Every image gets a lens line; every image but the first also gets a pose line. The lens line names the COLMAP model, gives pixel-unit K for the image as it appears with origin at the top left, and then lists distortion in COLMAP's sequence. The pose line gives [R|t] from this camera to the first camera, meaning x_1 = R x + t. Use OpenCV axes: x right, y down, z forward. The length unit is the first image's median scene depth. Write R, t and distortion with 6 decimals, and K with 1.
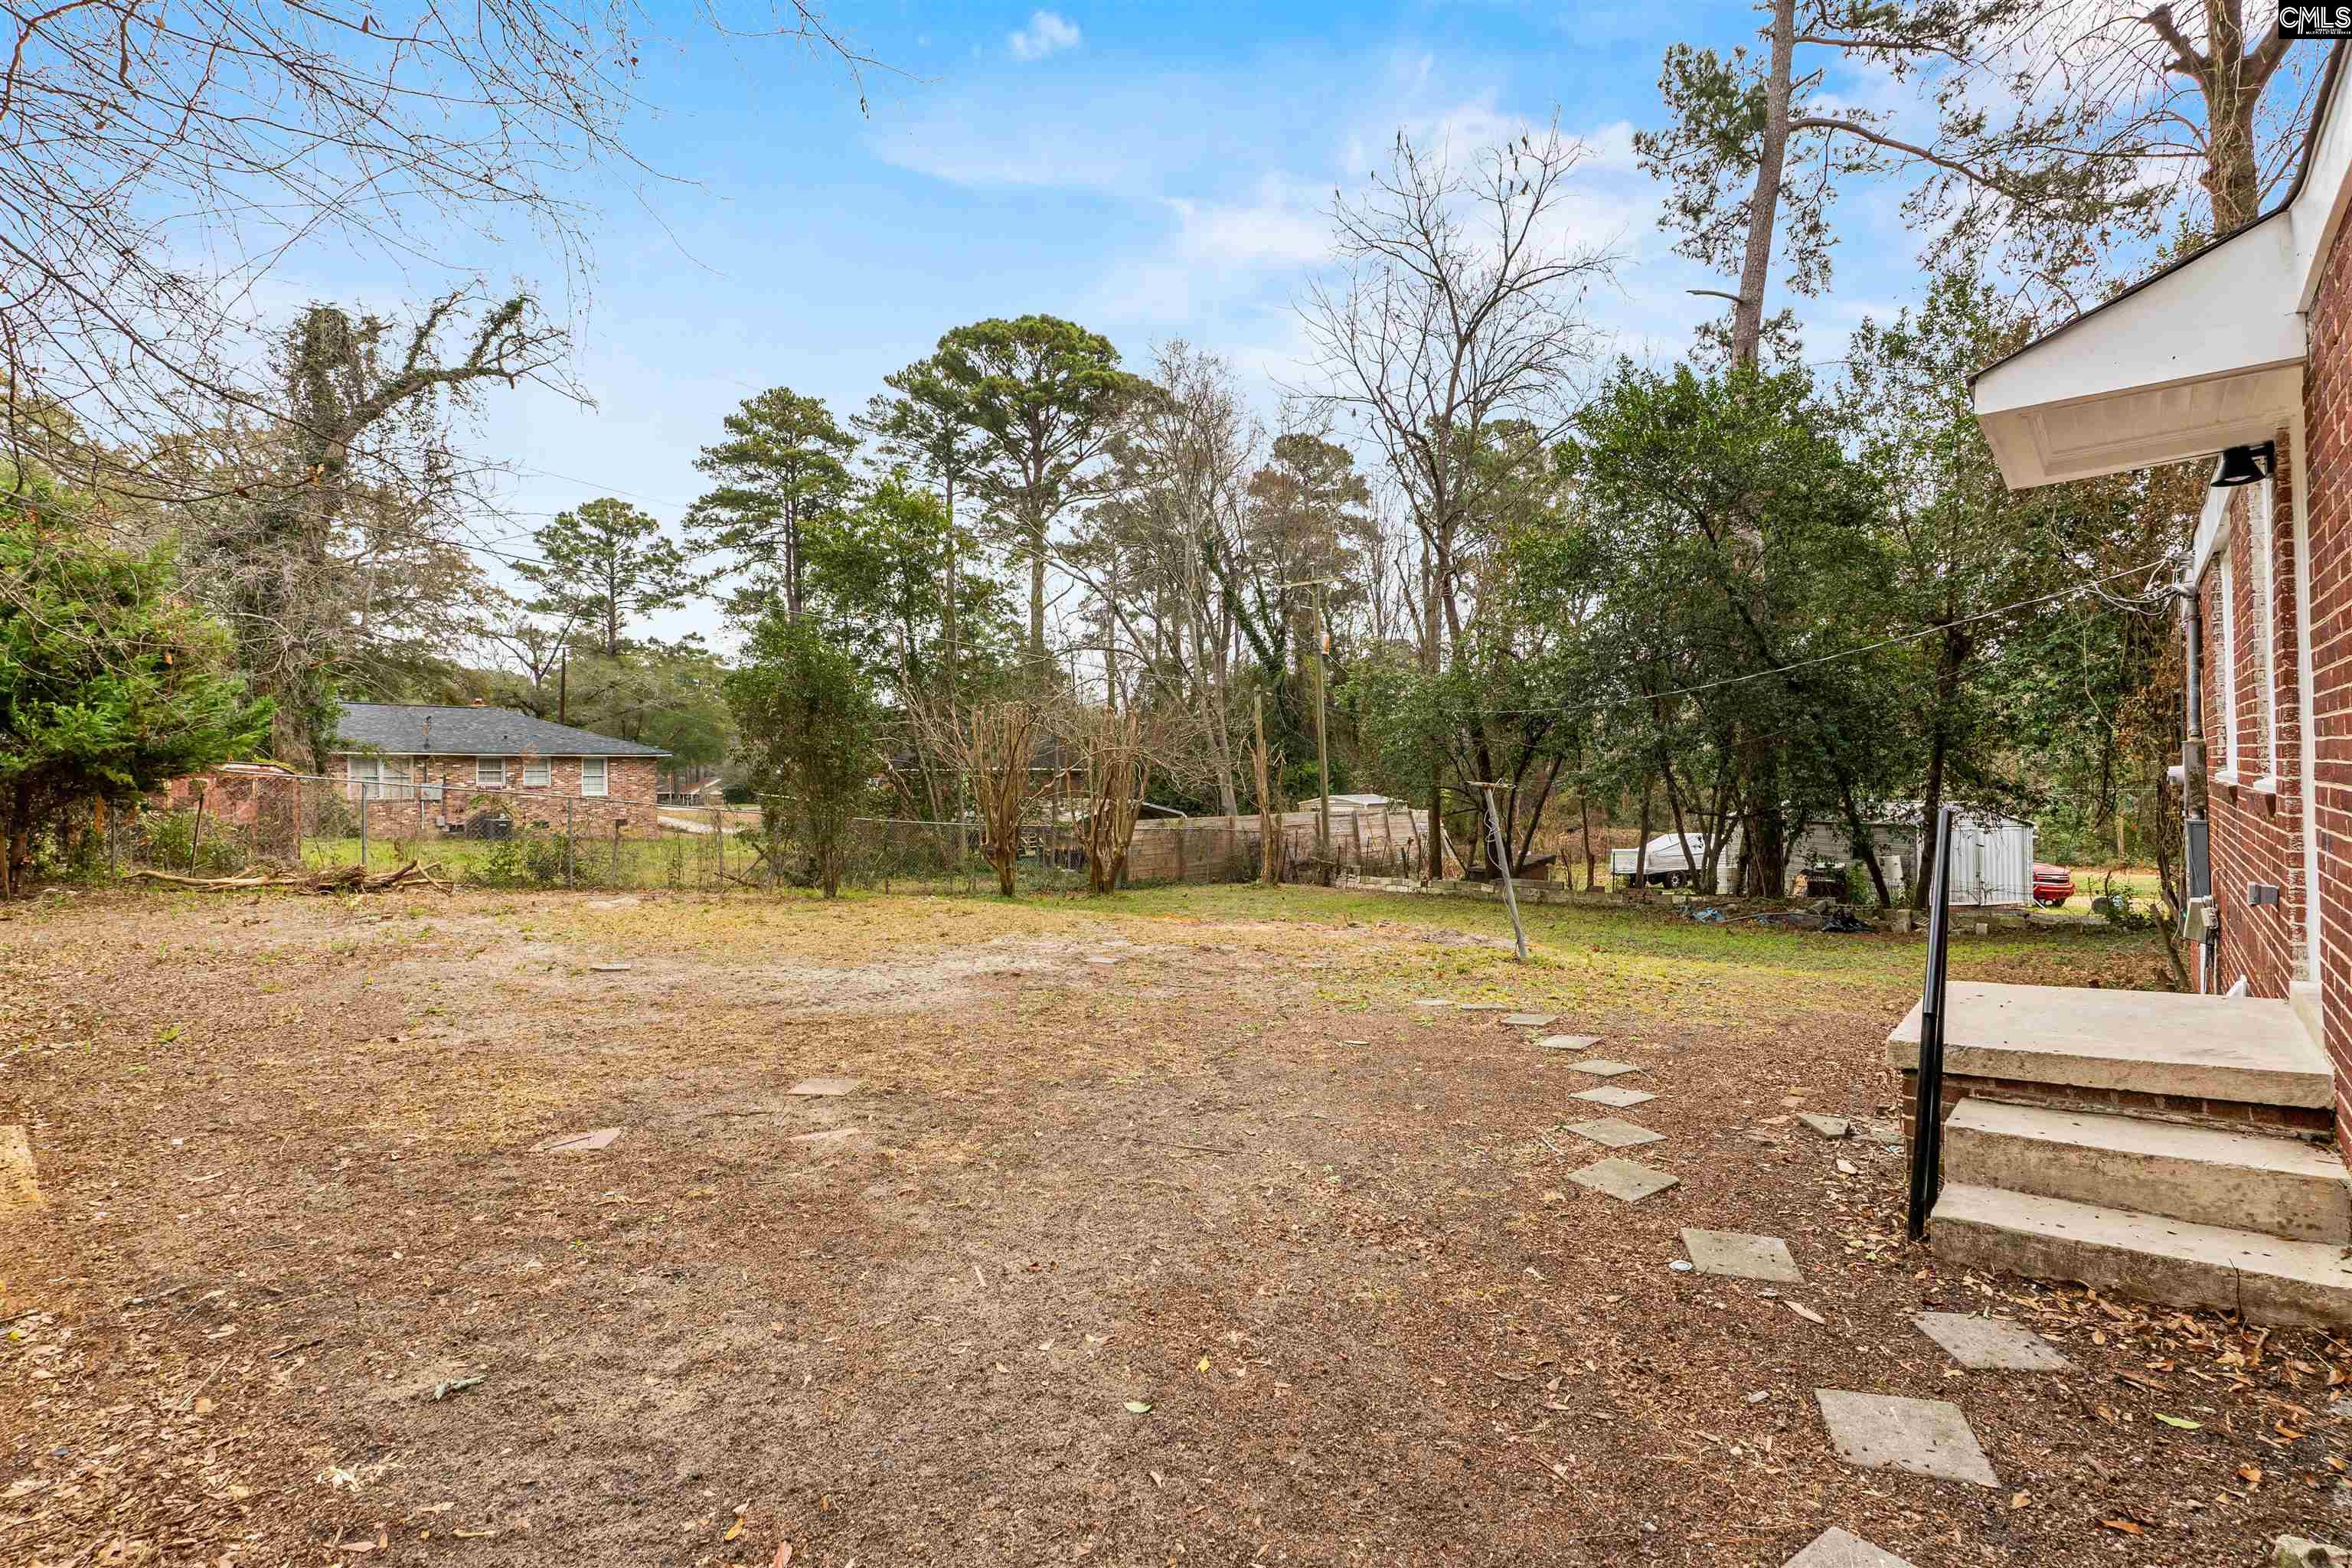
lens RADIAL K [[1084.8, 0, 1177.8], [0, 1084.8, 780.0], [0, 0, 1]] dist [-0.011798, 0.000688]
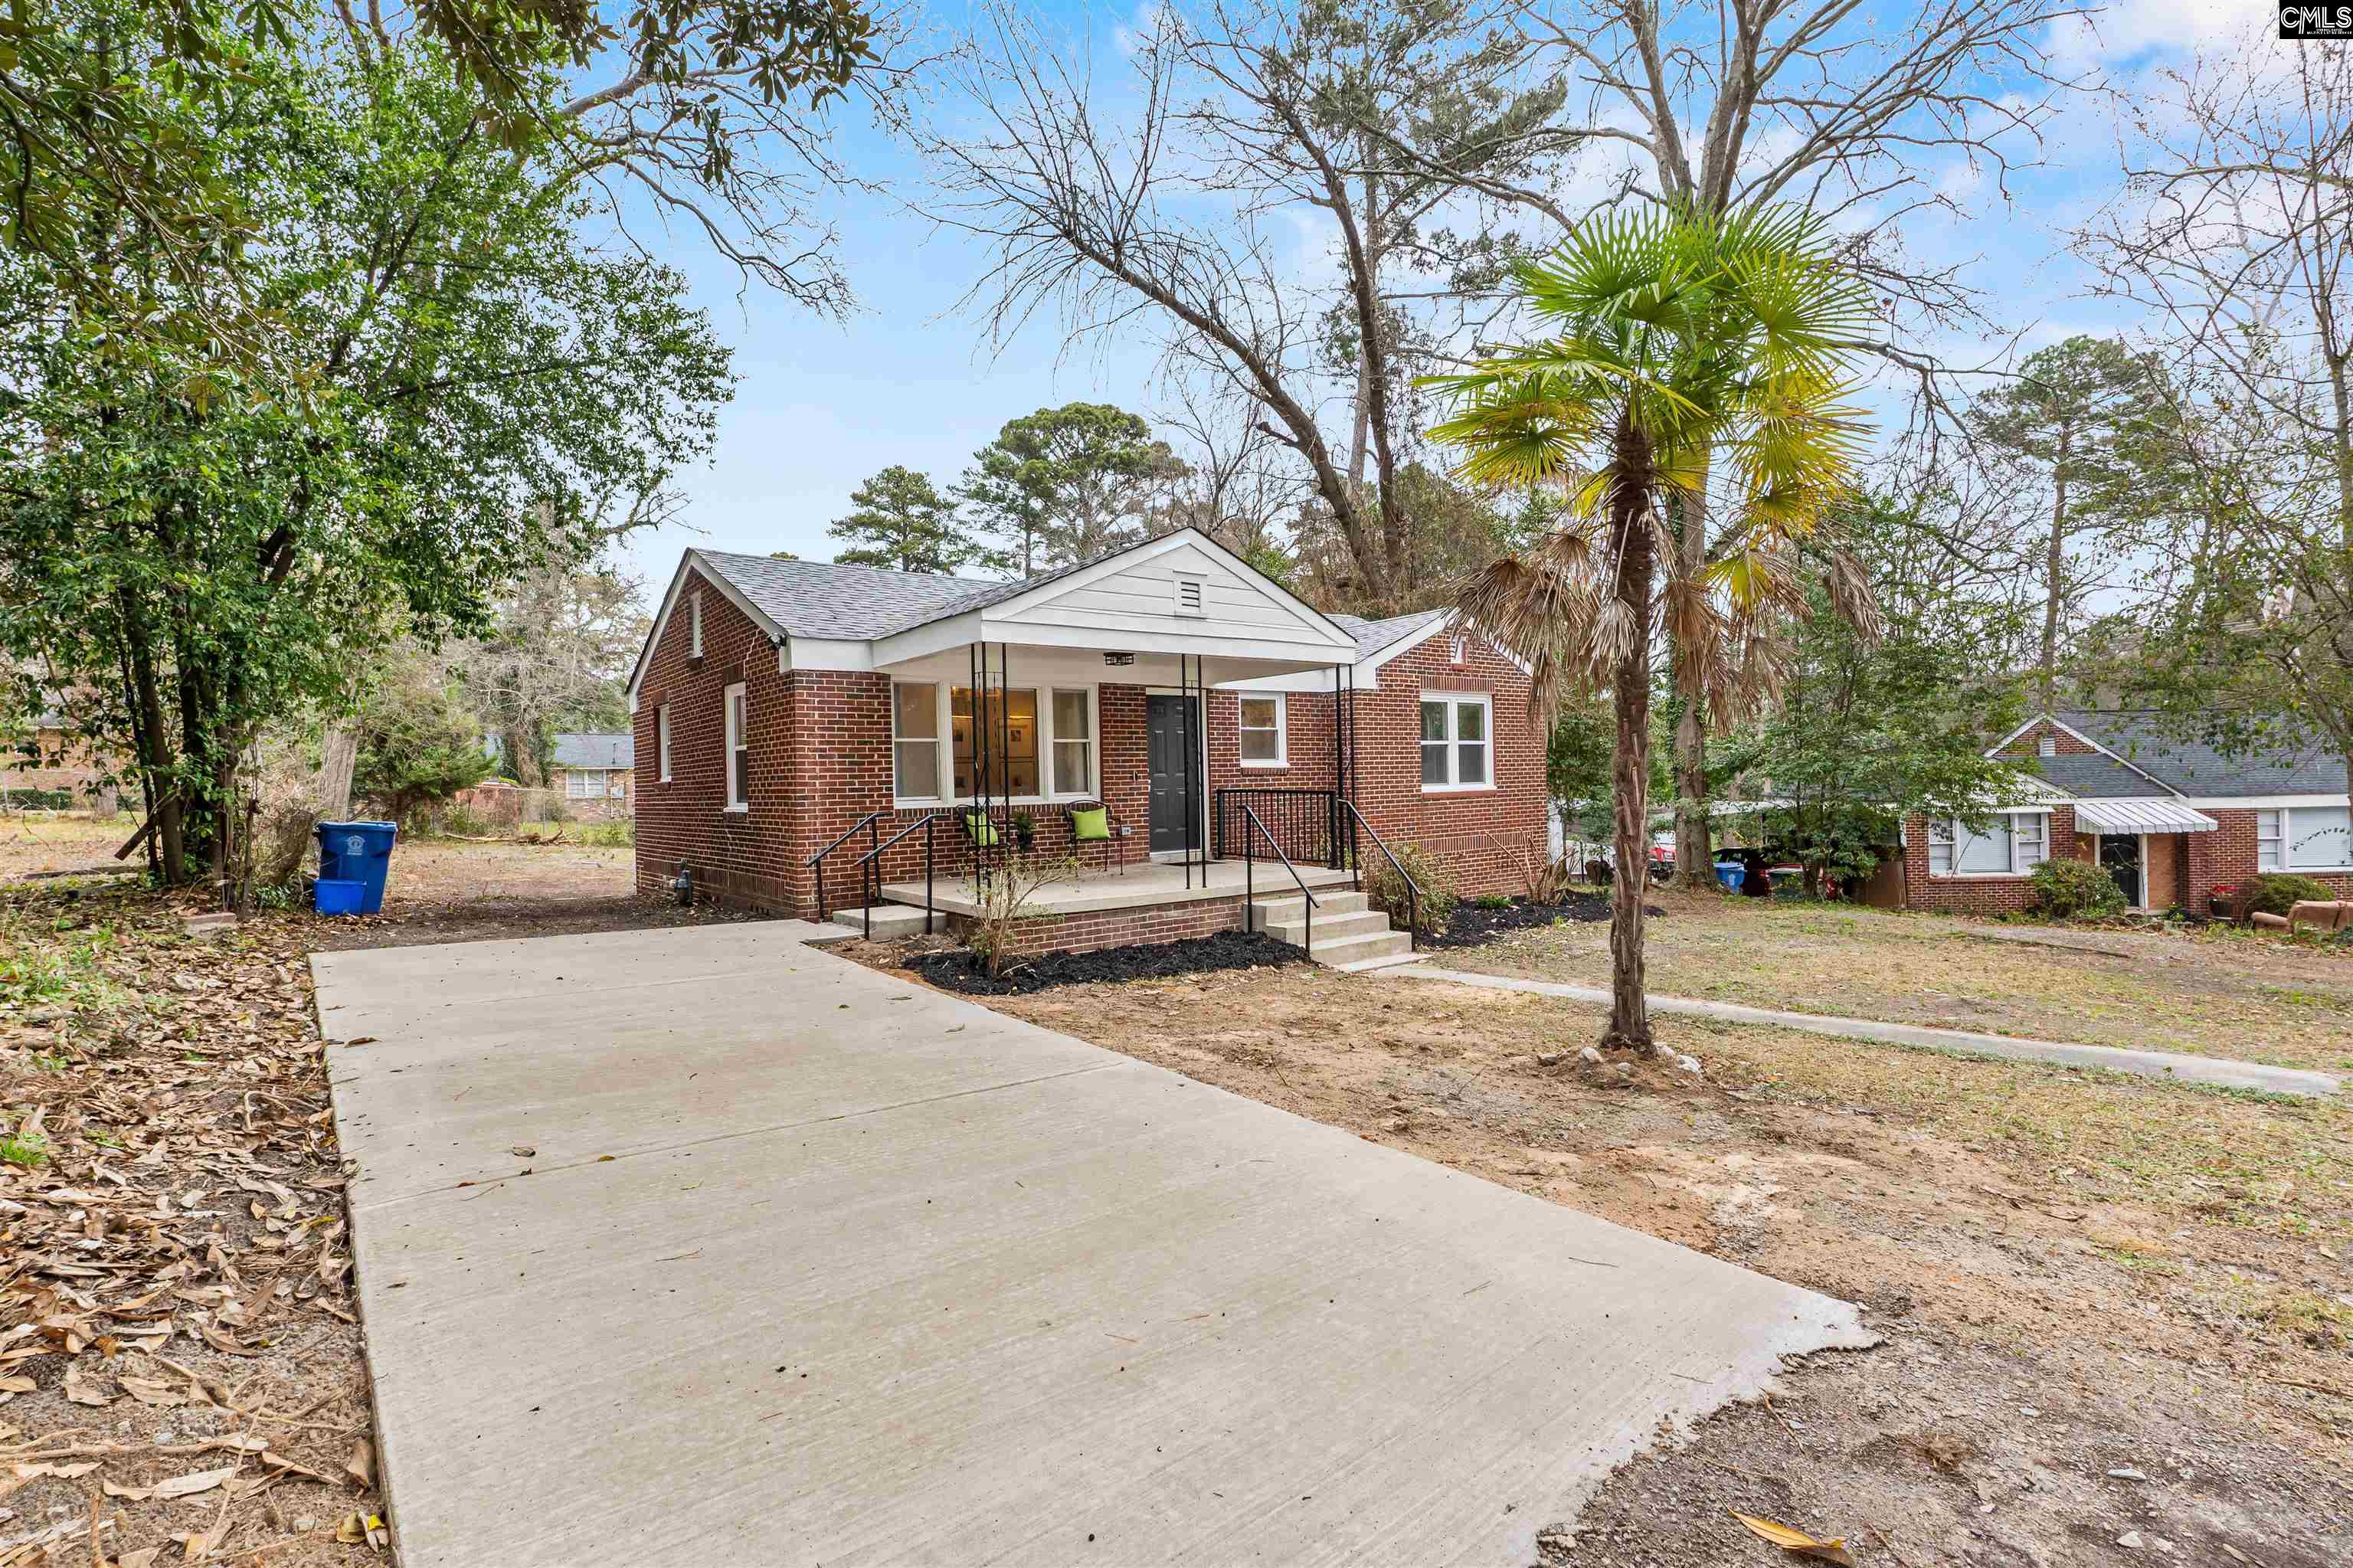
lens RADIAL K [[1085.3, 0, 1178.2], [0, 1085.3, 778.1], [0, 0, 1]] dist [-0.011798, 0.000688]
pose [[0.984047, -0.004167, -0.177859, 0.201613], [0.005079, 0.999976, 0.004676, -0.006786], [0.177835, -0.005505, 0.984045, -0.202221]]
